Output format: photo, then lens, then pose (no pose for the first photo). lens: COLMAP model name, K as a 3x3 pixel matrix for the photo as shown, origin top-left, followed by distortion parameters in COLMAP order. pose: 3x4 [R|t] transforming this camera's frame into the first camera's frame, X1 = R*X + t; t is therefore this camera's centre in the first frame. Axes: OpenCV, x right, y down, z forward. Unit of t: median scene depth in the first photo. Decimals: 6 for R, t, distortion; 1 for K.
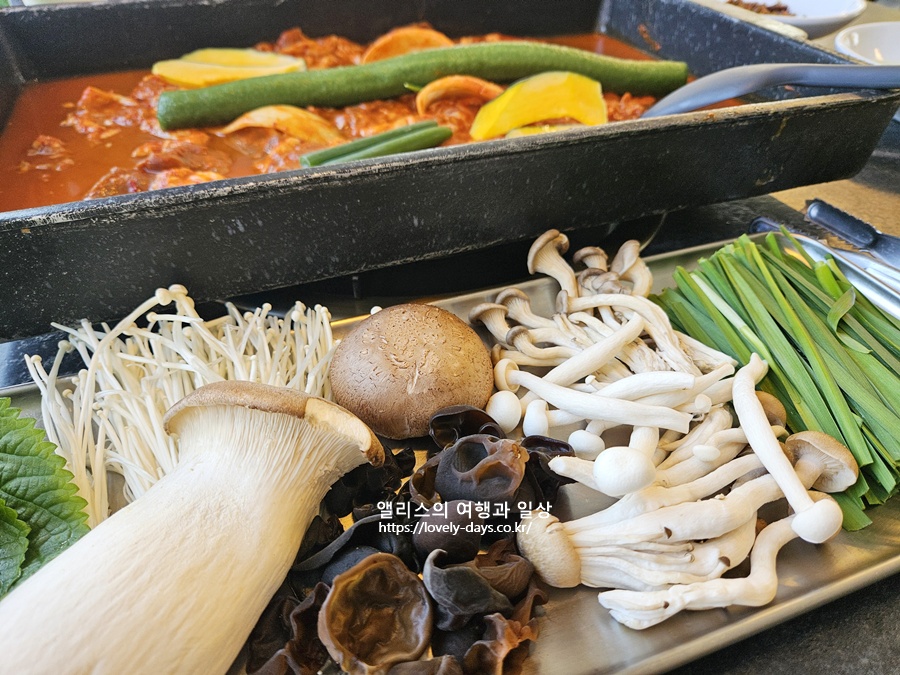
lens RADIAL K [[618.7, 0, 450.0], [0, 618.7, 337.5], [0, 0, 1]] dist [0.003019, -0.000801]
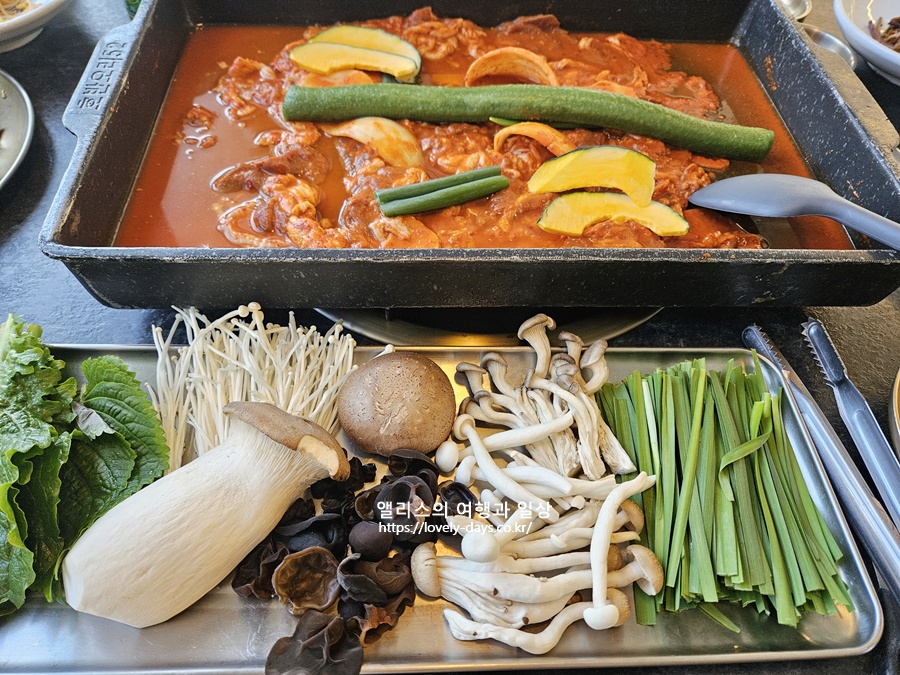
lens RADIAL K [[606.7, 0, 450.0], [0, 606.7, 337.5], [0, 0, 1]] dist [0.024401, -0.000103]
pose [[0.950176, 0.275695, -0.145459, 0.220459], [-0.235964, 0.941073, 0.242286, -0.475078], [0.203685, -0.195892, 0.959239, -0.274308]]
